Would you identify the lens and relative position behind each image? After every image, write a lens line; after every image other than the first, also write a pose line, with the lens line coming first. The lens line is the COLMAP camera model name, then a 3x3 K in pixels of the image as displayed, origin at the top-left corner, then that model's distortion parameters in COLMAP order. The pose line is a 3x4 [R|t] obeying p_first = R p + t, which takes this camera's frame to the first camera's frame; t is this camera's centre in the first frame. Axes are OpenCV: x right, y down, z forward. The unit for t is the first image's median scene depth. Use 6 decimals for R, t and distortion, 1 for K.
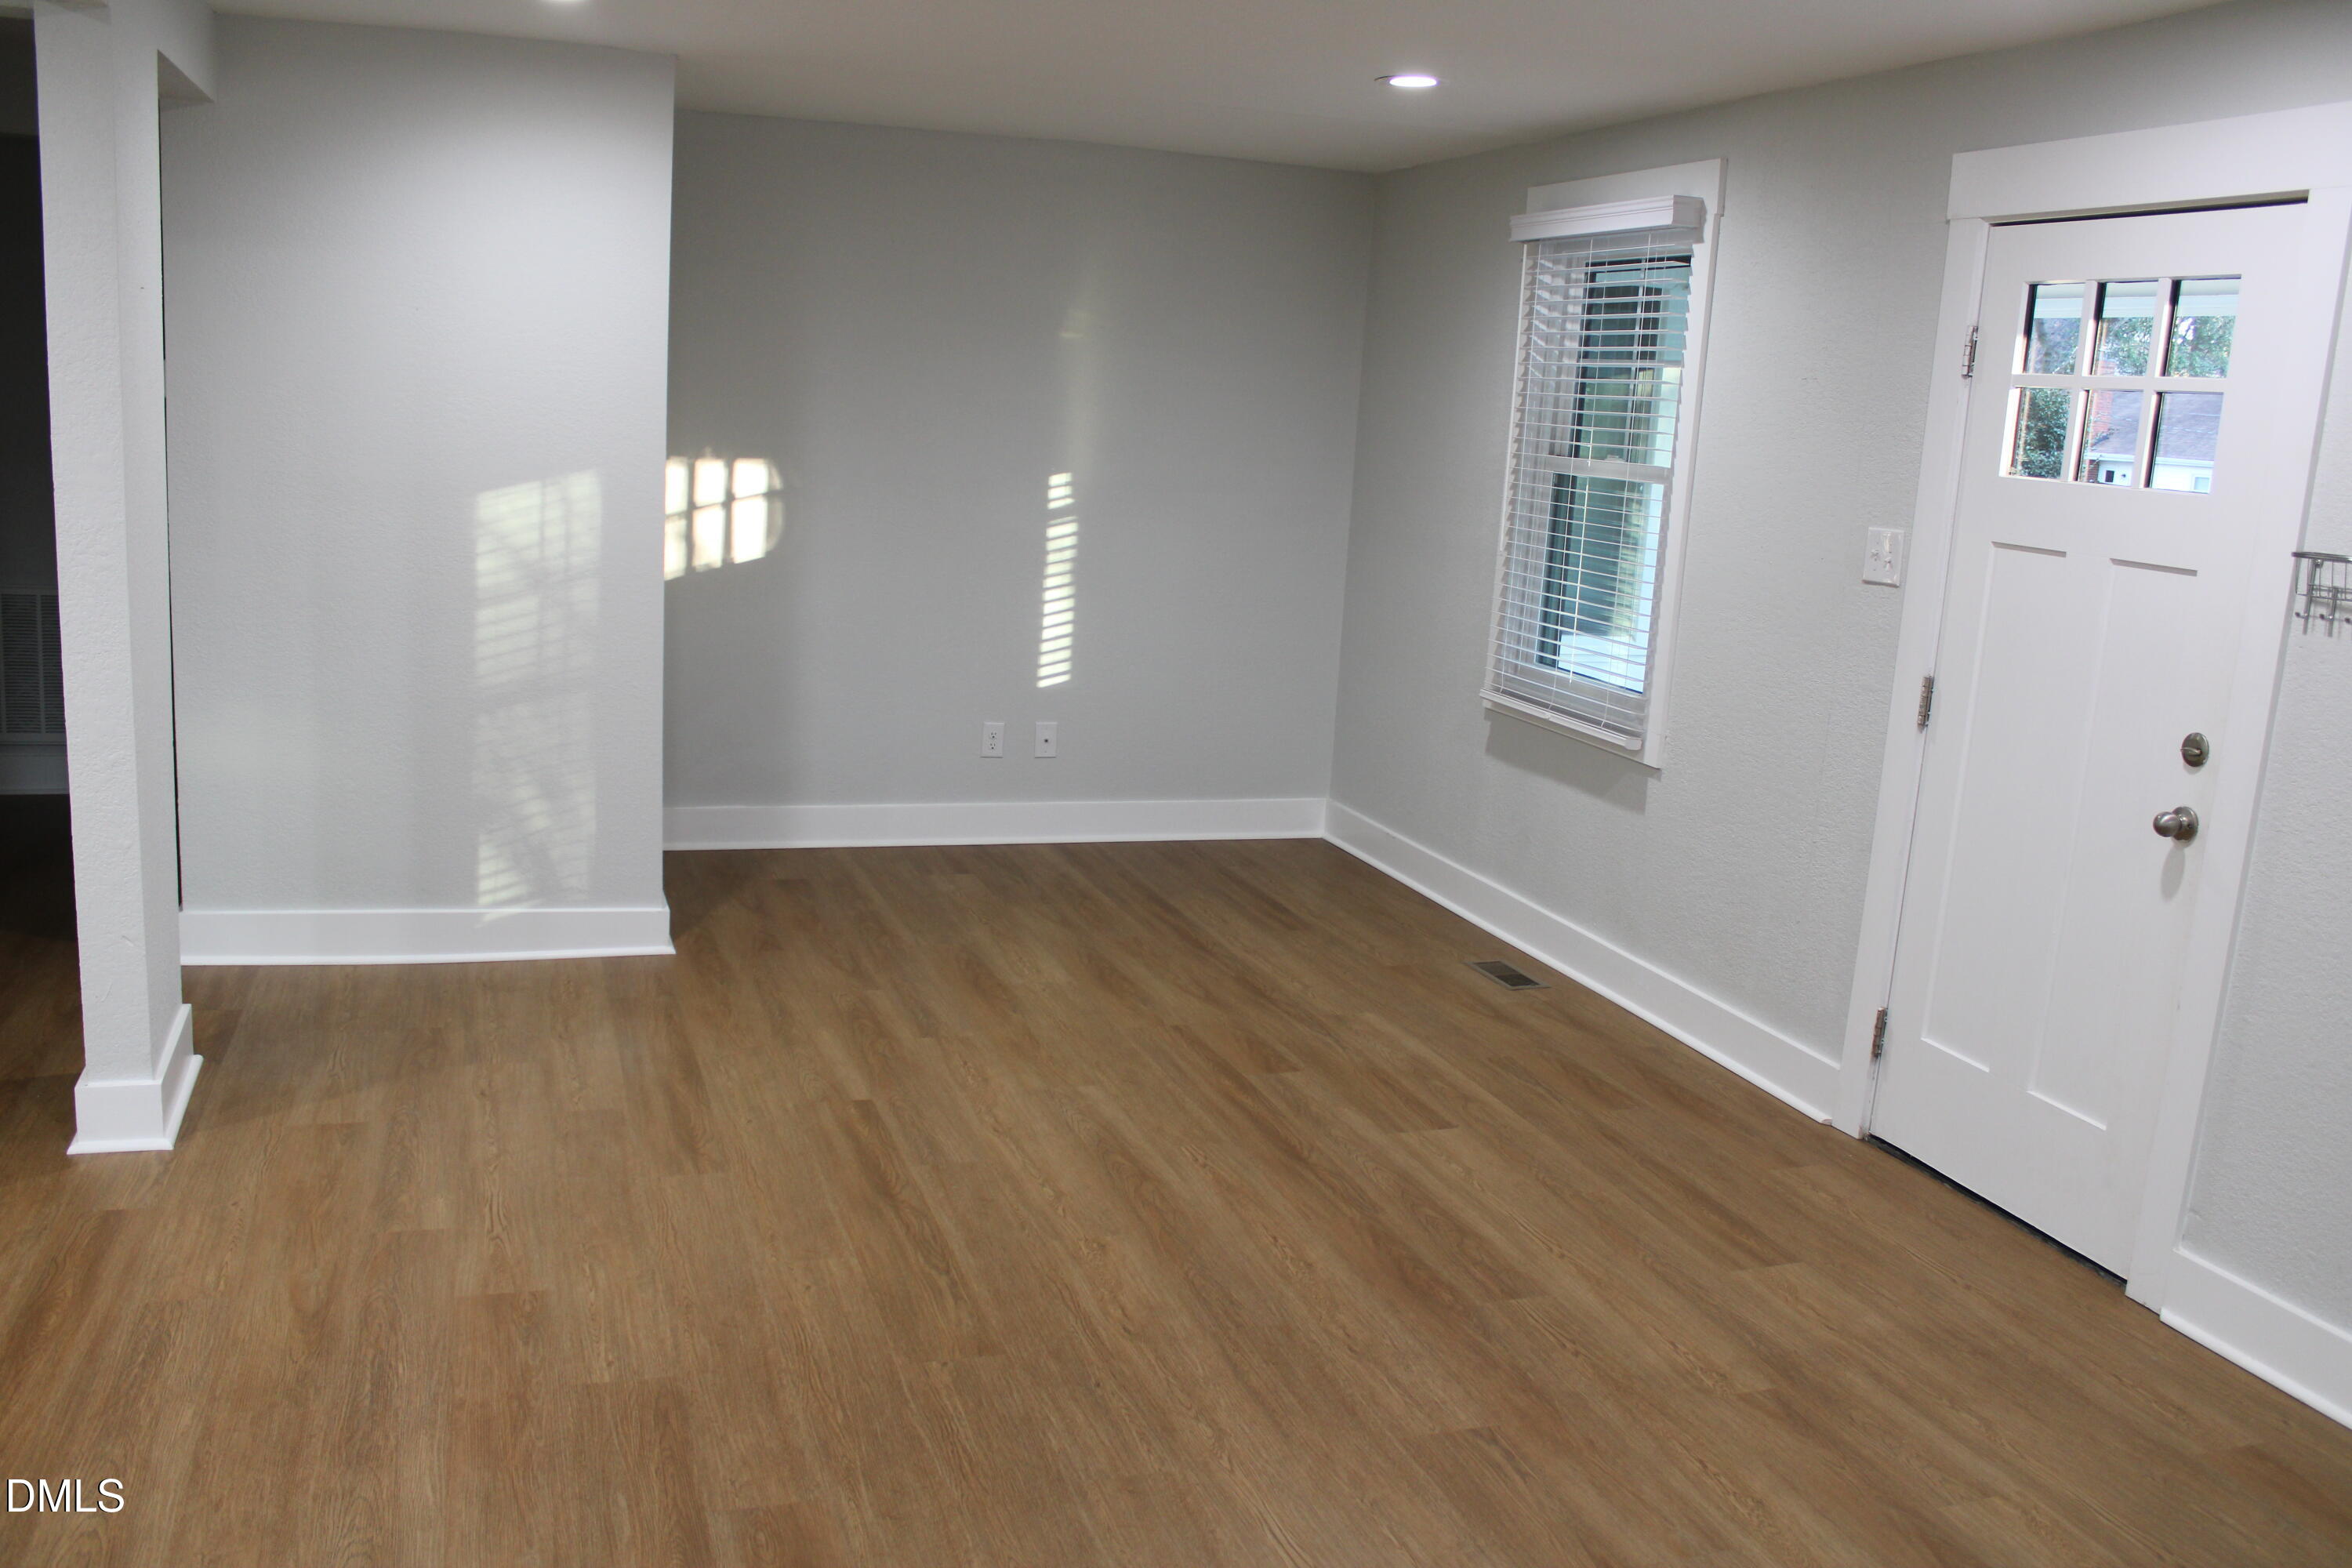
lens RADIAL K [[1982.7, 0, 1176.0], [0, 1982.7, 784.0], [0, 0, 1]] dist [-0.163466, 0.158985]
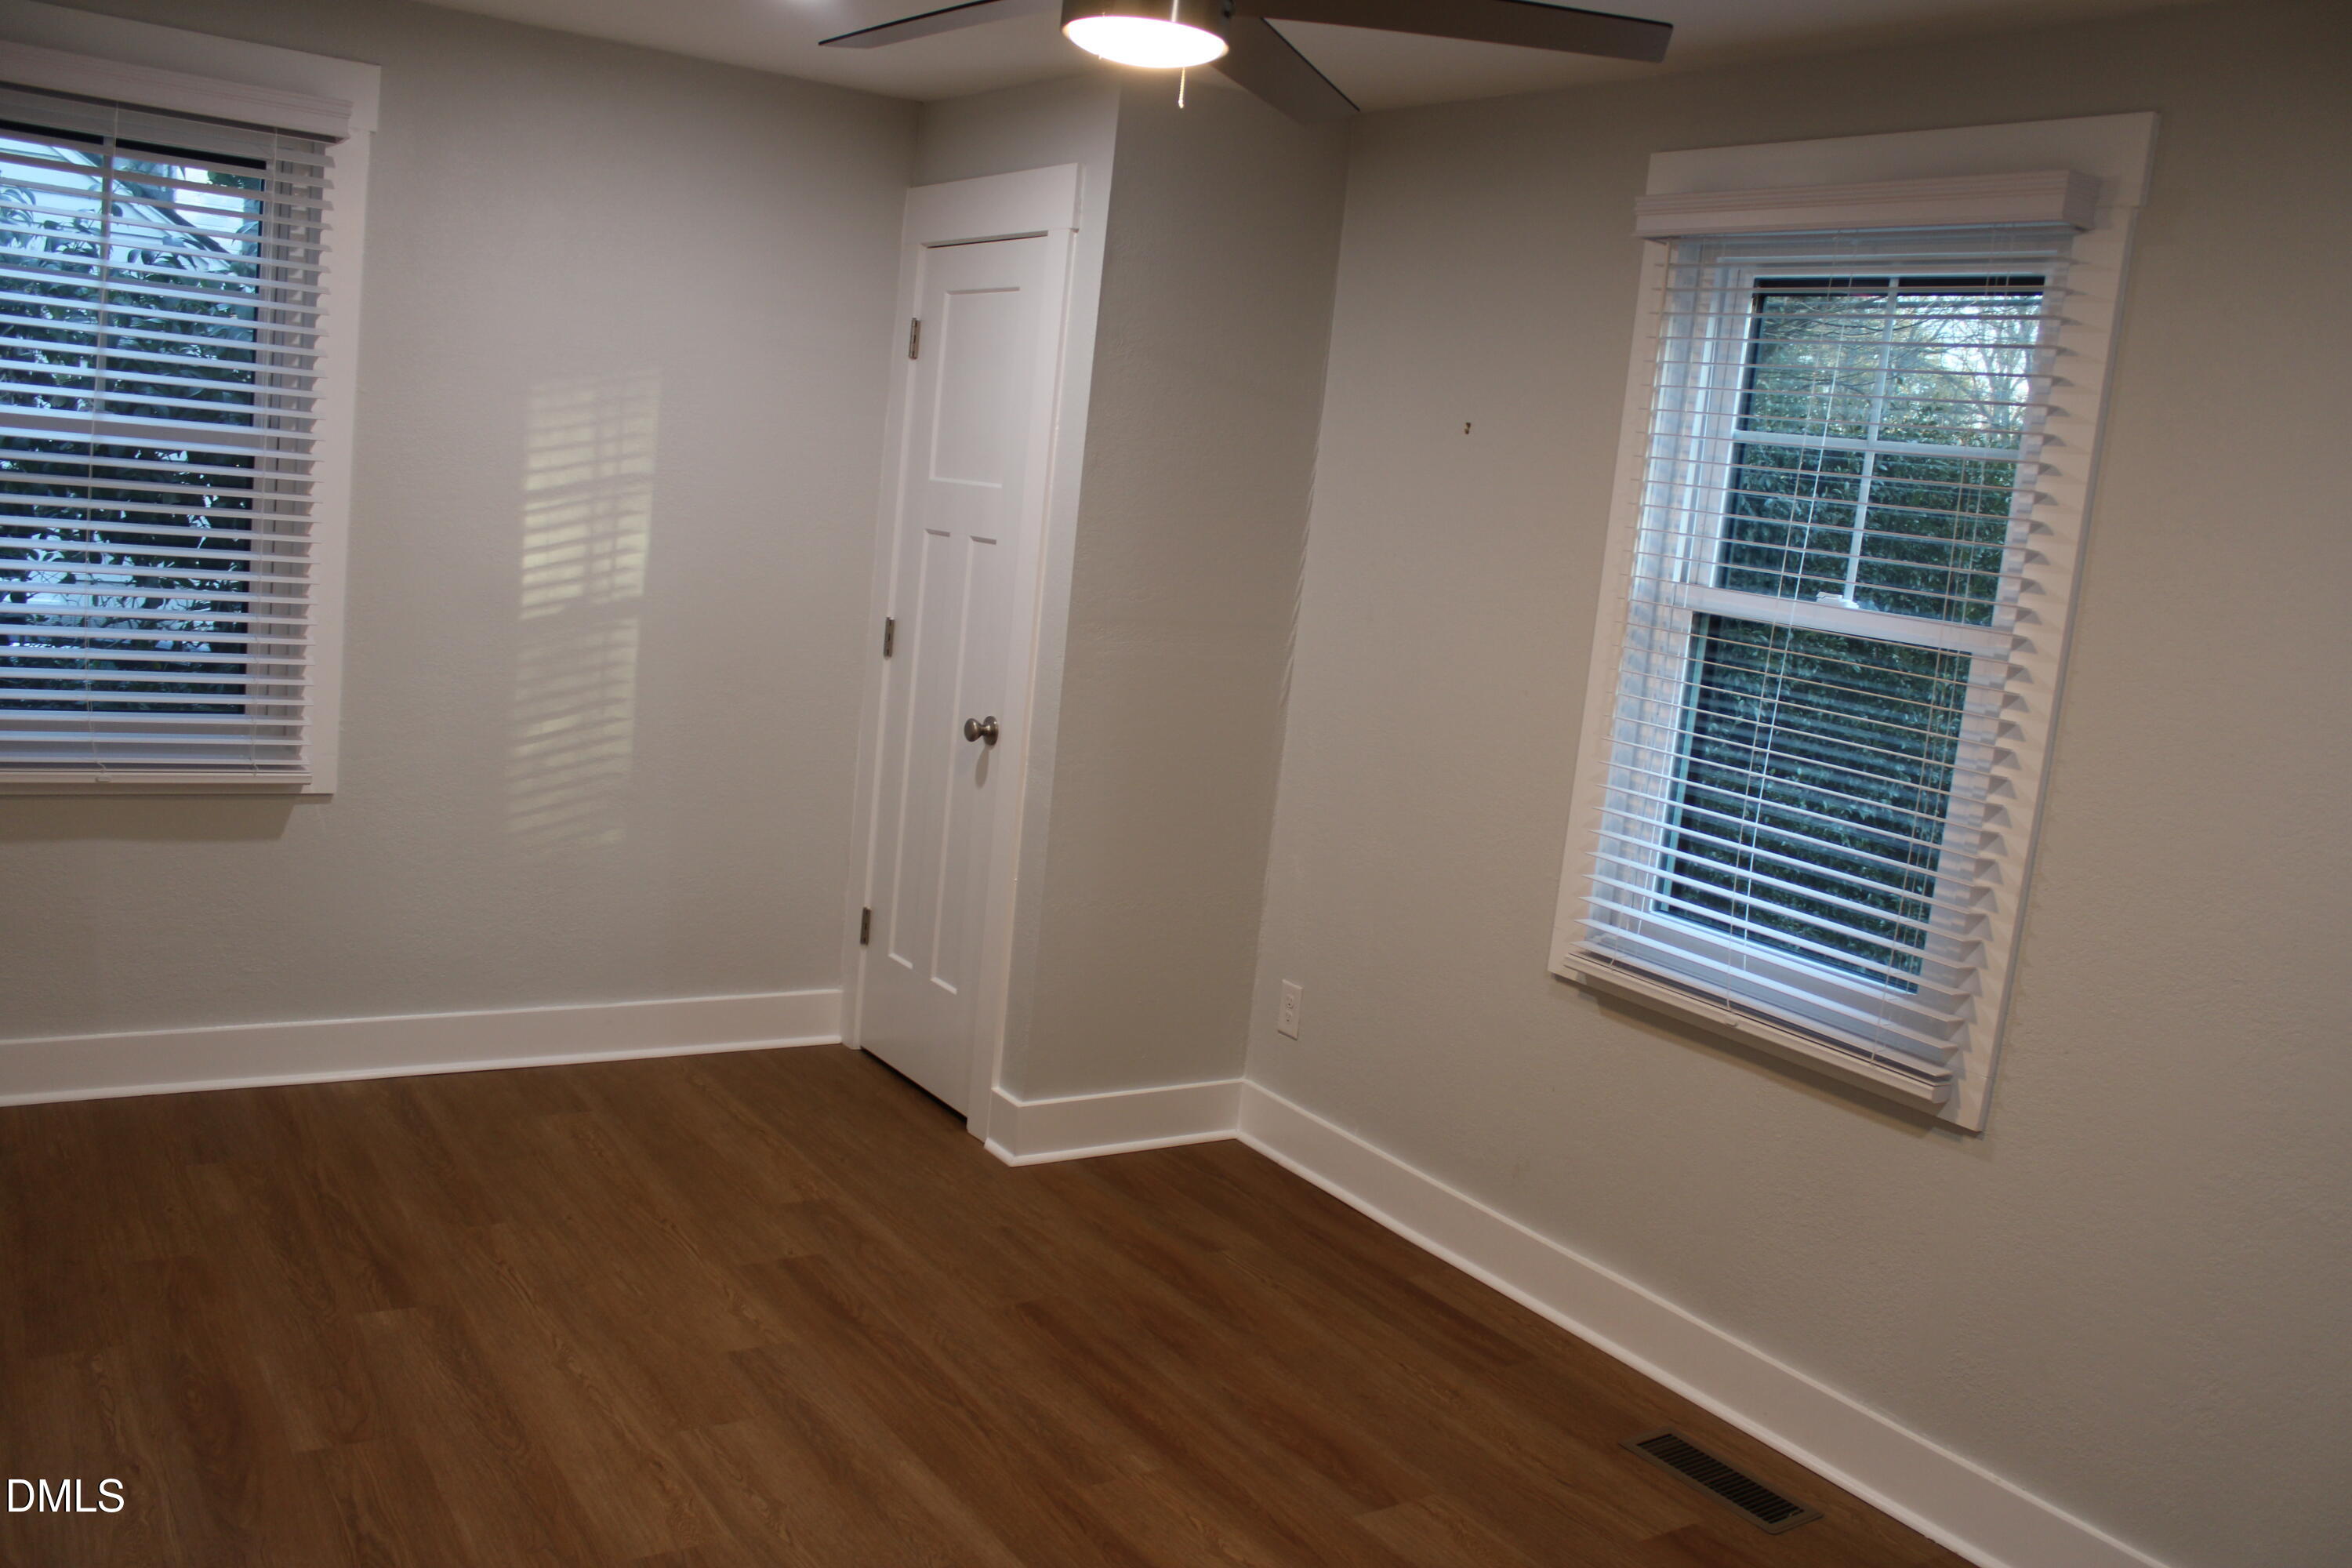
lens RADIAL K [[2047.9, 0, 1176.0], [0, 2047.9, 784.0], [0, 0, 1]] dist [0.002008, 0.001561]
pose [[0.963881, 0.012999, 0.266015, -0.140115], [-0.008314, 0.999790, -0.018728, -0.088363], [-0.266203, 0.015840, 0.963787, 0.403795]]
